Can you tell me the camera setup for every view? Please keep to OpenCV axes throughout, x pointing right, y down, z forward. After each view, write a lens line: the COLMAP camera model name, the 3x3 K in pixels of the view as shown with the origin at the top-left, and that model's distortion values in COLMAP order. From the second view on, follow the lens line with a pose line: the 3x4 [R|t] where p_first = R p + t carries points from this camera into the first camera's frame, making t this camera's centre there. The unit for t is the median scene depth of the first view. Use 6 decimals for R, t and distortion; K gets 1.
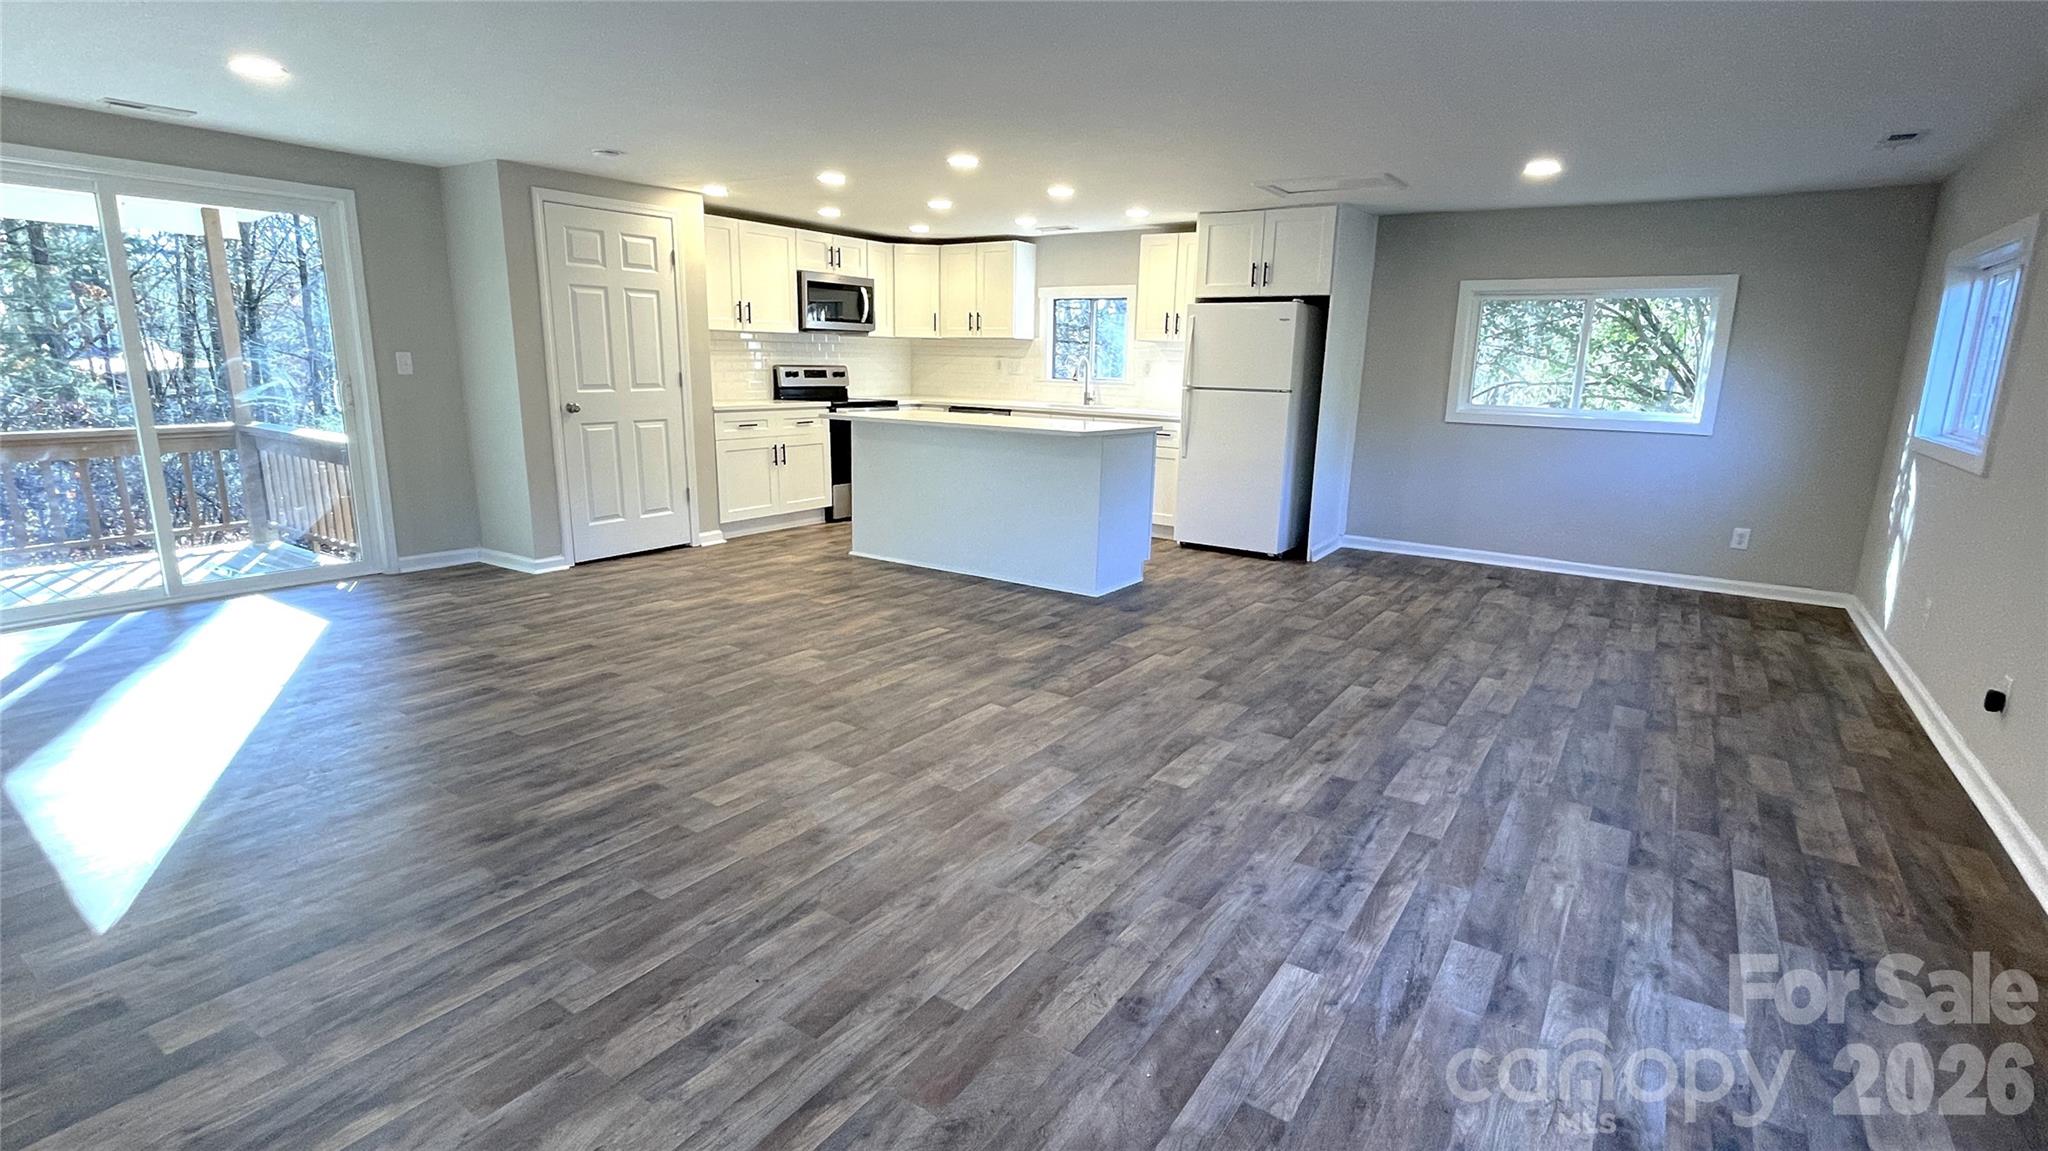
lens RADIAL K [[962.7, 0, 1023.4], [0, 962.7, 573.8], [0, 0, 1]] dist [0.004545, 0.000147]
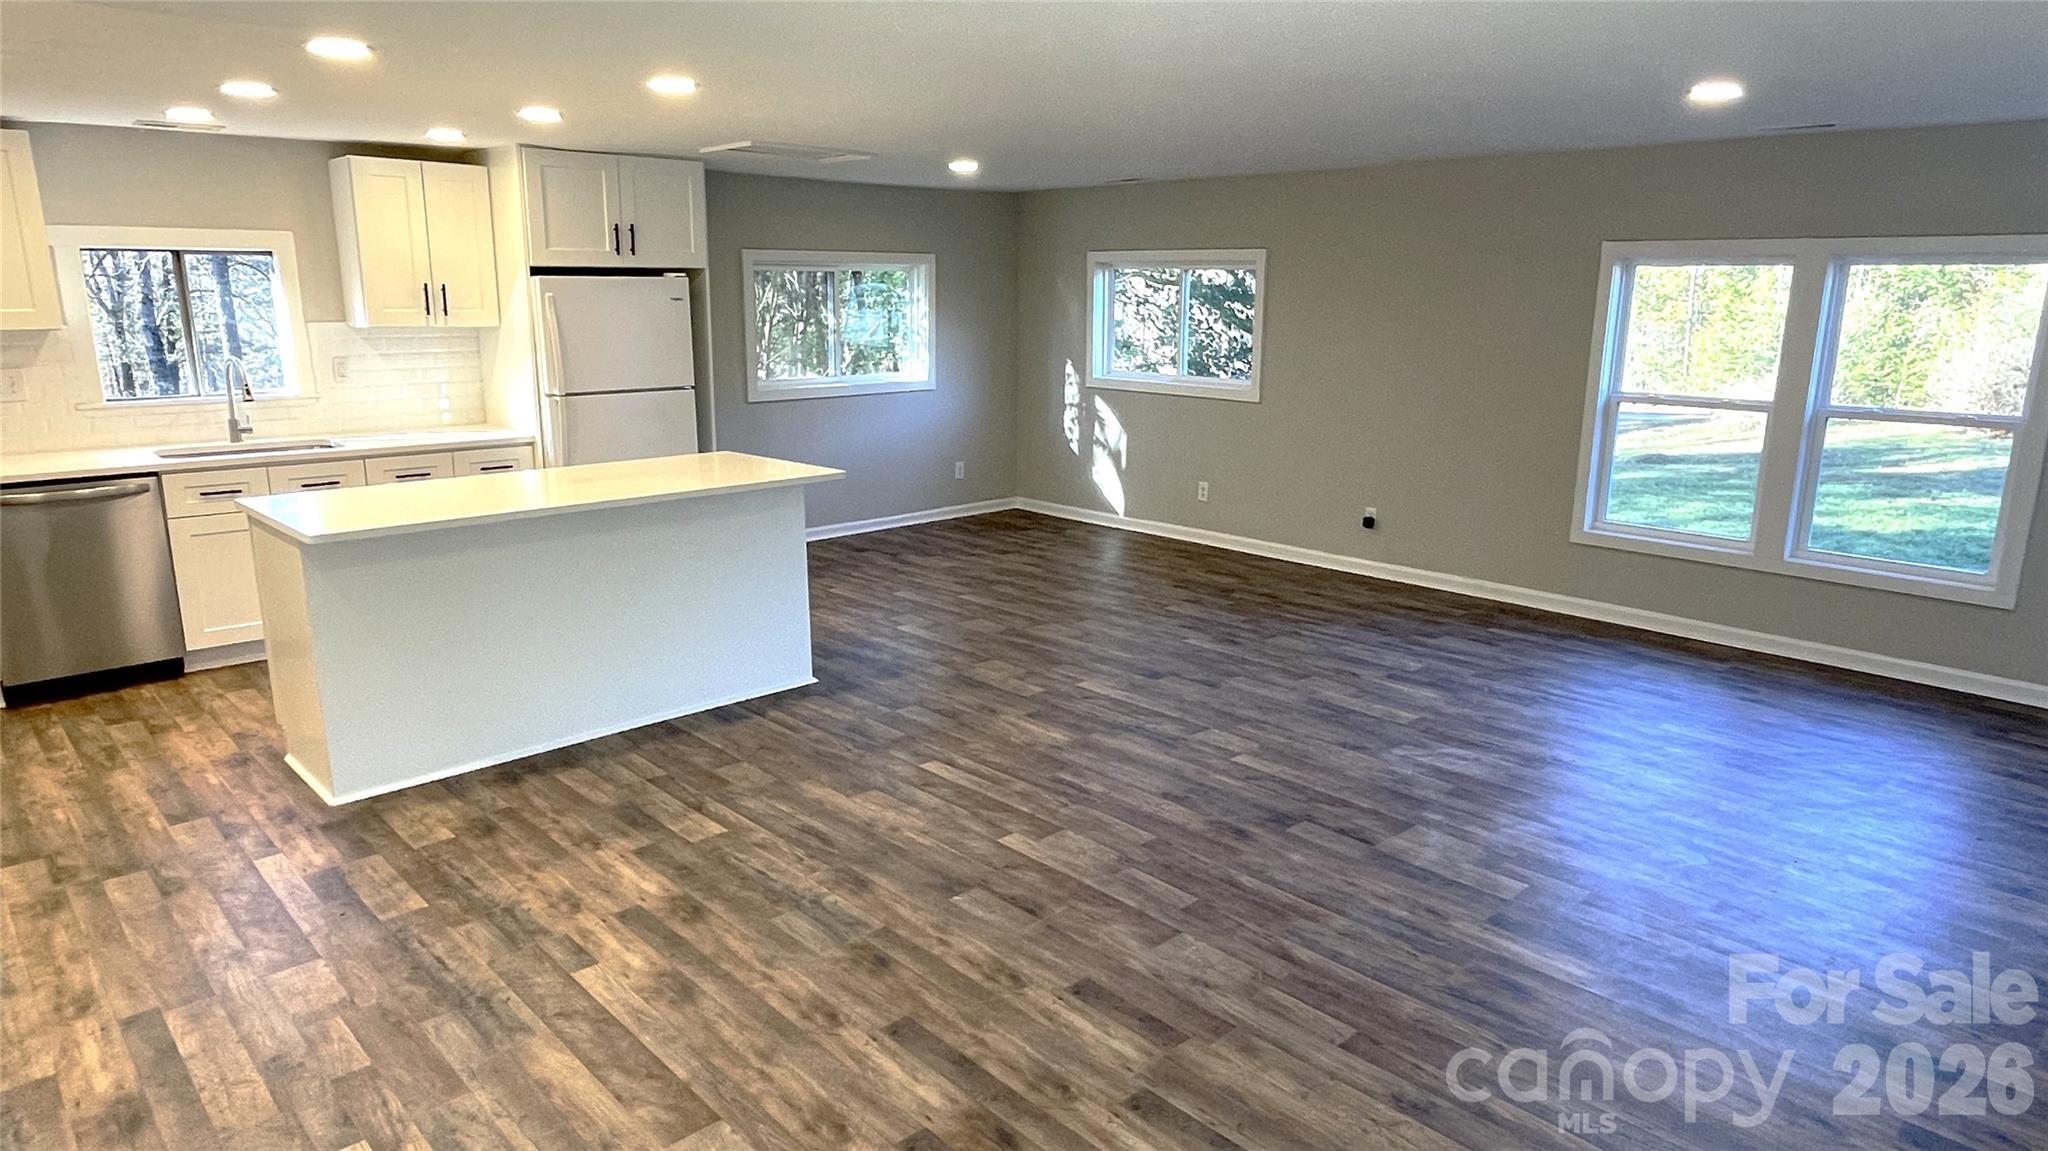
lens RADIAL K [[1234.9, 0, 1022.8], [0, 1234.9, 573.4], [0, 0, 1]] dist [-0.005778, -0.000598]
pose [[0.213930, -0.239585, 0.947013, -1.070266], [0.213053, 0.957561, 0.194126, -0.286840], [-0.953332, 0.160234, 0.255895, 0.784817]]
